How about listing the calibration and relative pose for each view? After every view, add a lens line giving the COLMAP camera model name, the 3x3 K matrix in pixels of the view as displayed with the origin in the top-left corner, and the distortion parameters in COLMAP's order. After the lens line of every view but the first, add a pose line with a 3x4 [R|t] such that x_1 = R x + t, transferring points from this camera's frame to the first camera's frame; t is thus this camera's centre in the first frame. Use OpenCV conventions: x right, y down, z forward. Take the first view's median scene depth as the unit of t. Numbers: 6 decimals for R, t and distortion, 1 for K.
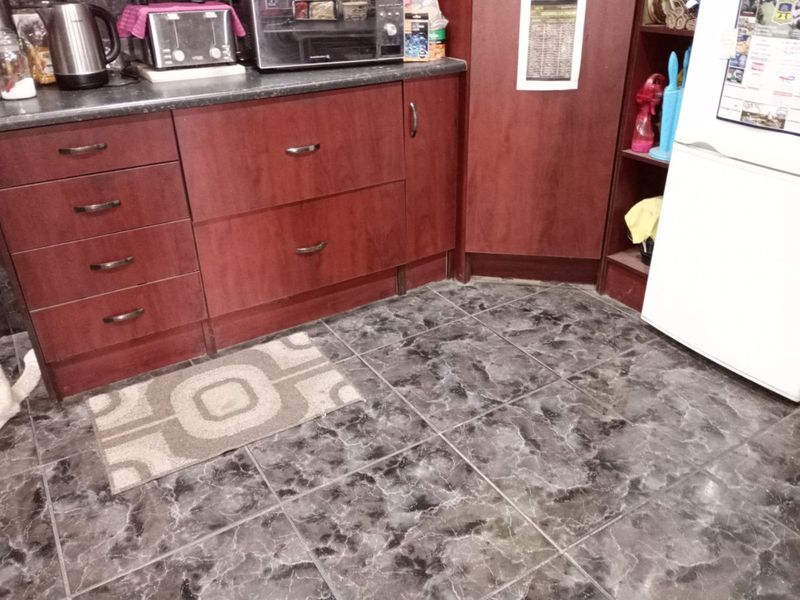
lens RADIAL K [[654.6, 0, 400.0], [0, 654.6, 300.0], [0, 0, 1]] dist [0.058951, -0.076834]
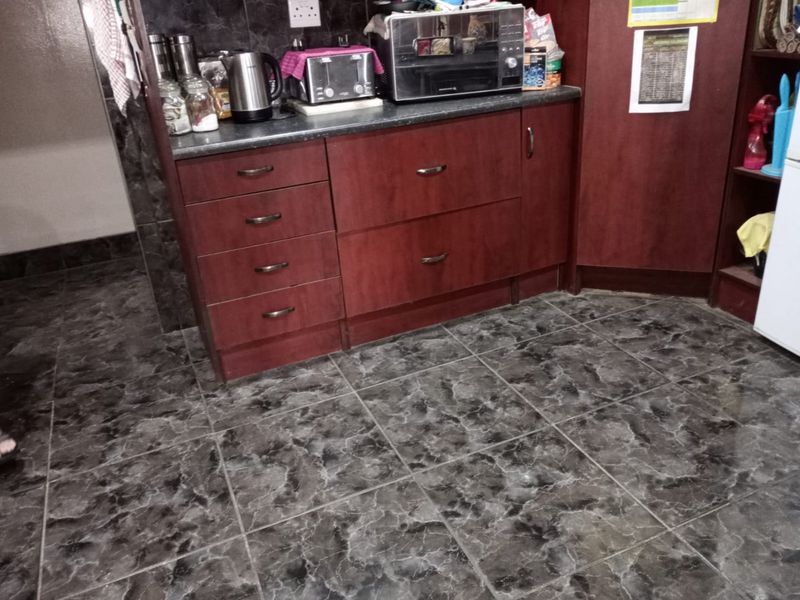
lens RADIAL K [[654.6, 0, 400.0], [0, 654.6, 300.0], [0, 0, 1]] dist [0.058951, -0.076834]
pose [[0.988496, 0.017568, -0.150225, -0.029420], [-0.023702, 0.998953, -0.039141, 0.042759], [0.149380, 0.042251, 0.987877, -0.124165]]
